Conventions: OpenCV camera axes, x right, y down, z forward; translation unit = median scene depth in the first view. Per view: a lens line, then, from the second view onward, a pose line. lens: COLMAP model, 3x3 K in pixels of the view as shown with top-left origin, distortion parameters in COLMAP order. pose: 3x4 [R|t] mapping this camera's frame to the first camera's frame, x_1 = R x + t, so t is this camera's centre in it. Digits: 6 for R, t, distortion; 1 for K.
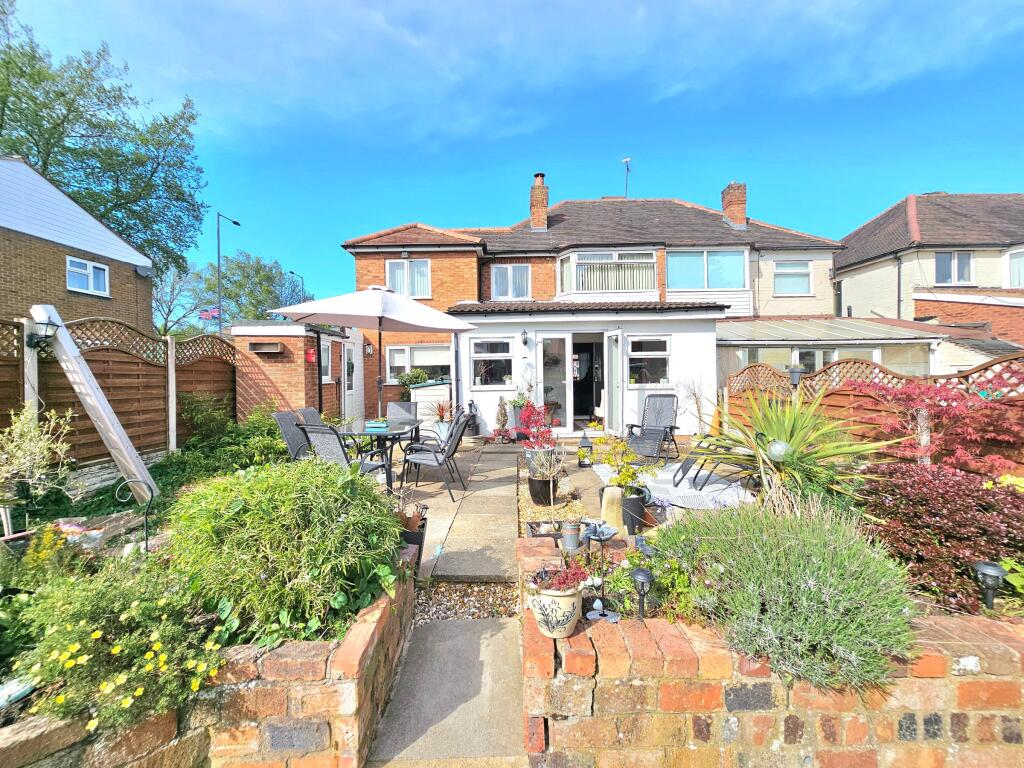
lens RADIAL K [[416.7, 0, 500.6], [0, 416.7, 373.5], [0, 0, 1]] dist [-0.001544, -0.000068]
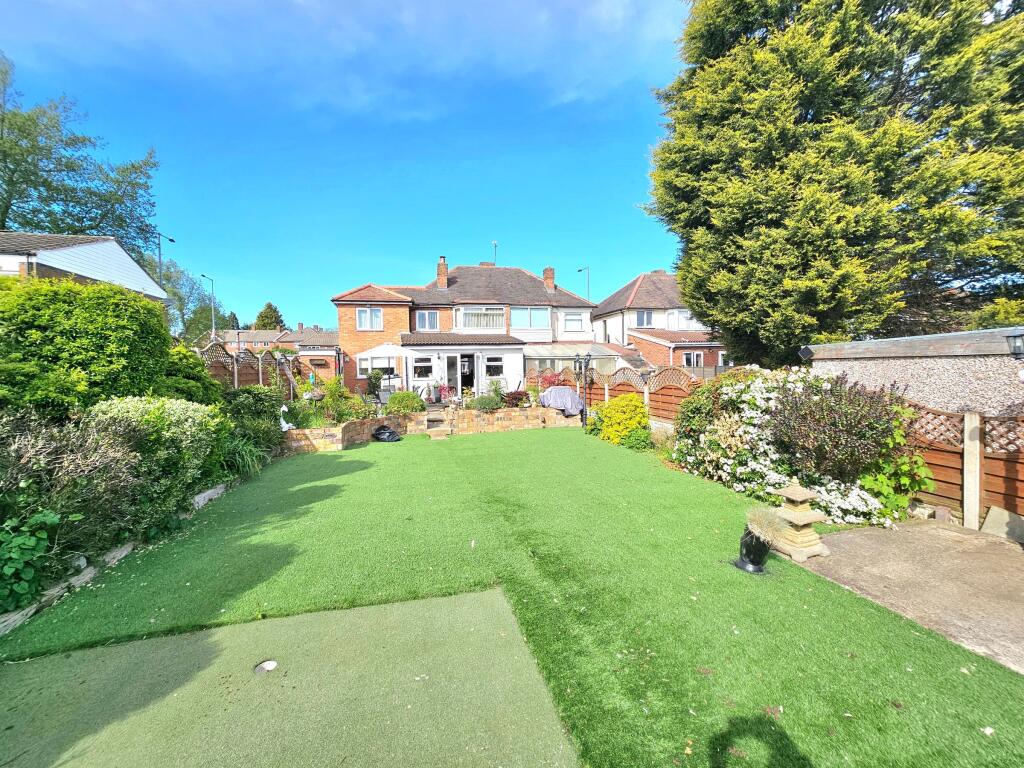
lens RADIAL K [[416.7, 0, 500.6], [0, 416.7, 373.5], [0, 0, 1]] dist [-0.001544, -0.000068]
pose [[0.970215, -0.009287, 0.242069, -0.111031], [0.006796, 0.999915, 0.011123, -0.011034], [-0.242152, -0.009147, 0.970195, -0.854428]]
